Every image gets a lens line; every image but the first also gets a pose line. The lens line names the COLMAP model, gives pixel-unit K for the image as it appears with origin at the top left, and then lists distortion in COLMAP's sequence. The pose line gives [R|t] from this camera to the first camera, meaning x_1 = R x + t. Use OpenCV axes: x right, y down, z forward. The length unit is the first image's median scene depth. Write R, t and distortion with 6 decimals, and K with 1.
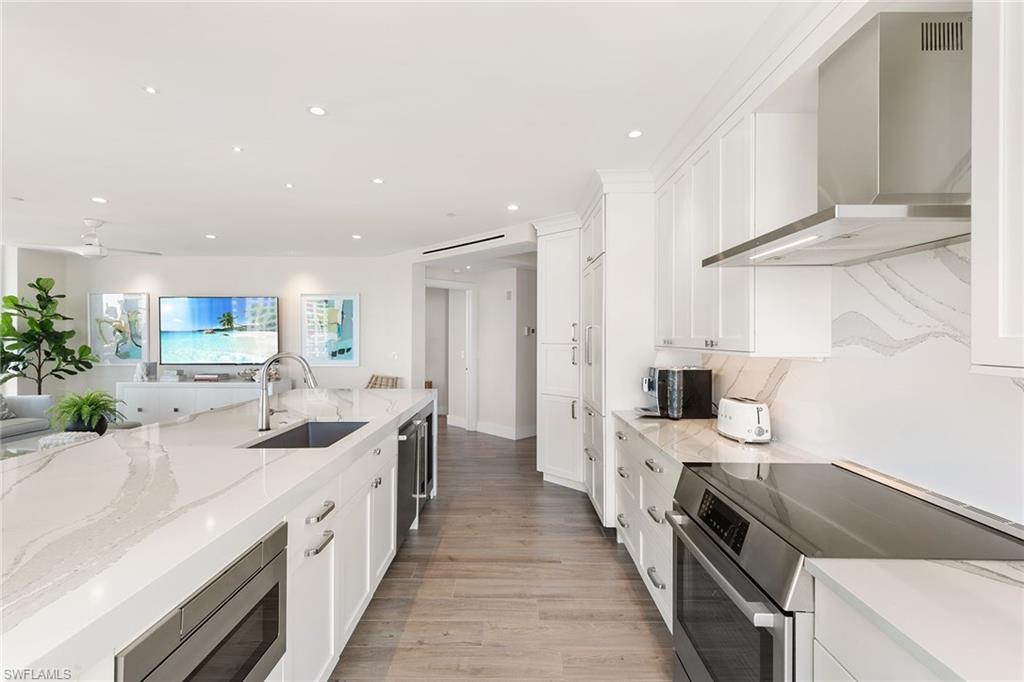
lens RADIAL K [[459.8, 0, 511.2], [0, 459.8, 336.4], [0, 0, 1]] dist [0.010602, -0.002516]
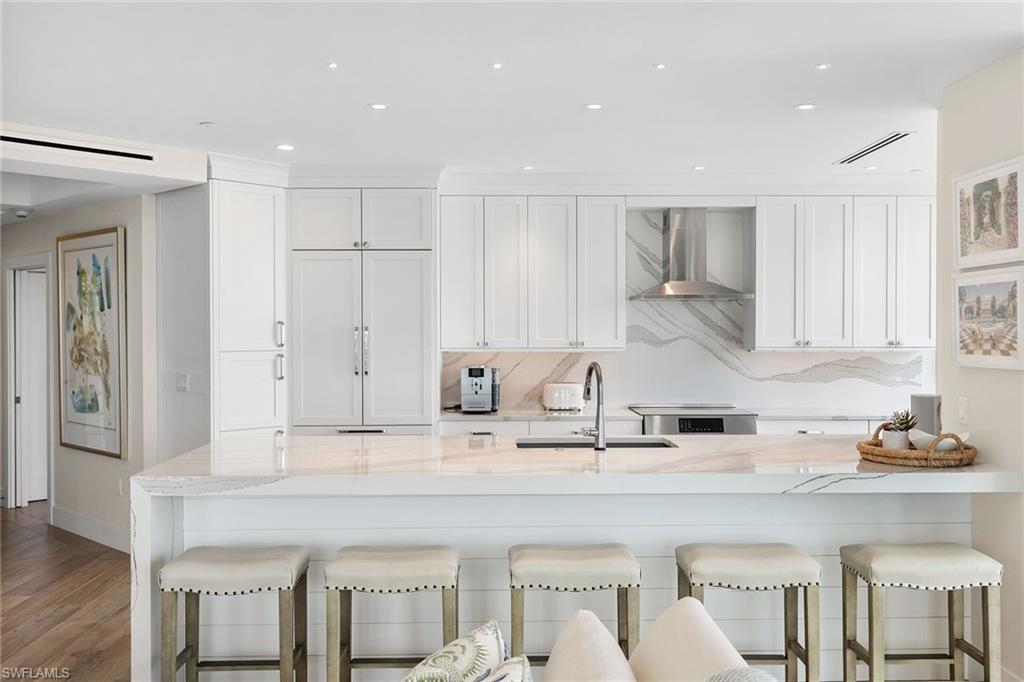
lens RADIAL K [[941.0, 0, 516.1], [0, 941.0, 344.1], [0, 0, 1]] dist [0.016386, 0.000000]
pose [[-0.028474, -0.019139, 0.999411, -1.288664], [0.002086, 0.999813, 0.019206, -0.019762], [-0.999592, 0.002632, -0.028428, 0.716519]]
